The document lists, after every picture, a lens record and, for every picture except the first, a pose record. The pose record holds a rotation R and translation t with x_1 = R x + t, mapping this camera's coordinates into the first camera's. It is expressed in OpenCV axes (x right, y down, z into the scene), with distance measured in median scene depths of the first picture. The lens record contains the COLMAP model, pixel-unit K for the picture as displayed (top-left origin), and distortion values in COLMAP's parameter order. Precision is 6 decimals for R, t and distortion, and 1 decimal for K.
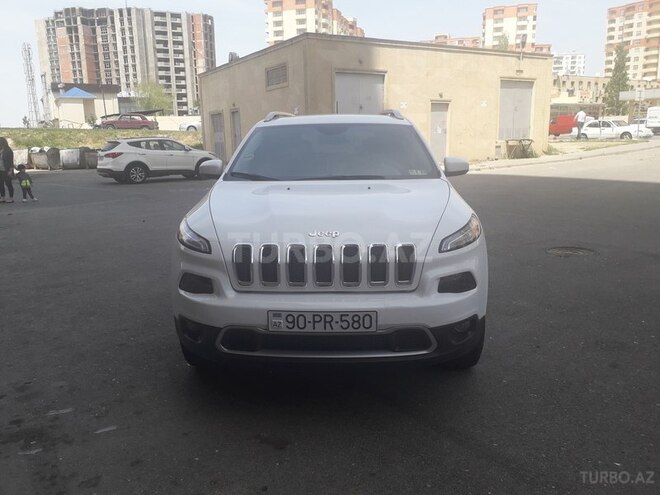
lens RADIAL K [[538.9, 0, 316.8], [0, 538.9, 246.3], [0, 0, 1]] dist [0.004175, 0.000124]
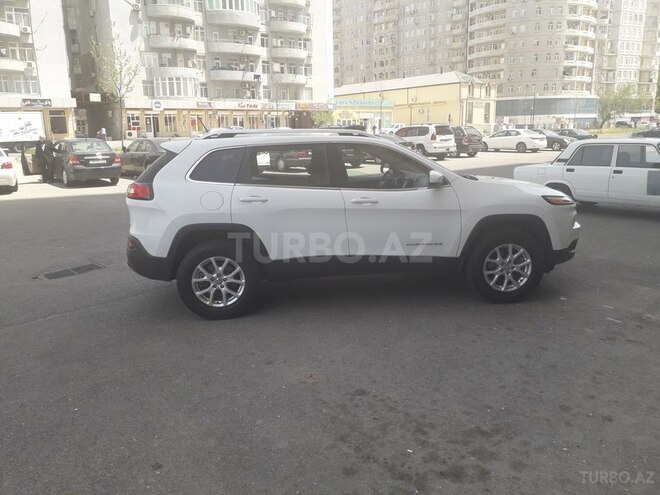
lens RADIAL K [[526.1, 0, 330.0], [0, 526.1, 247.5], [0, 0, 1]] dist [0.009203, 0.004219]
pose [[-0.162855, -0.185418, 0.969071, -0.262362], [0.220047, 0.950619, 0.218867, -0.060954], [-0.961799, 0.248885, -0.114012, 0.280146]]
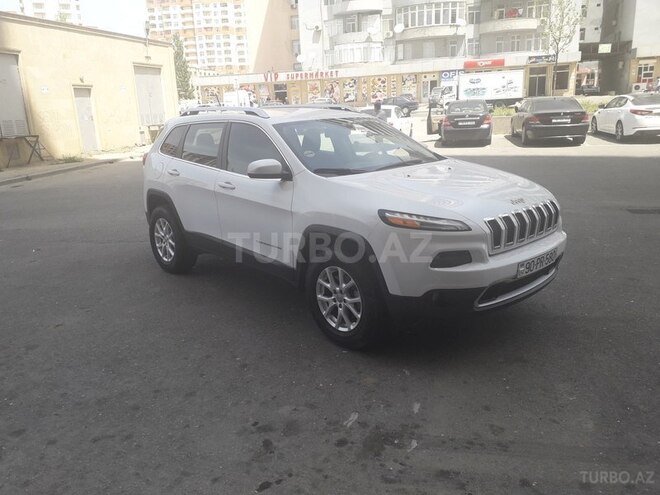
lens RADIAL K [[533.0, 0, 330.0], [0, 533.0, 247.5], [0, 0, 1]] dist [0.060207, -0.087407]
pose [[0.702040, -0.191849, 0.685809, -0.163071], [0.169621, 0.980360, 0.100612, -0.016082], [-0.691642, 0.045694, 0.720794, 0.043815]]
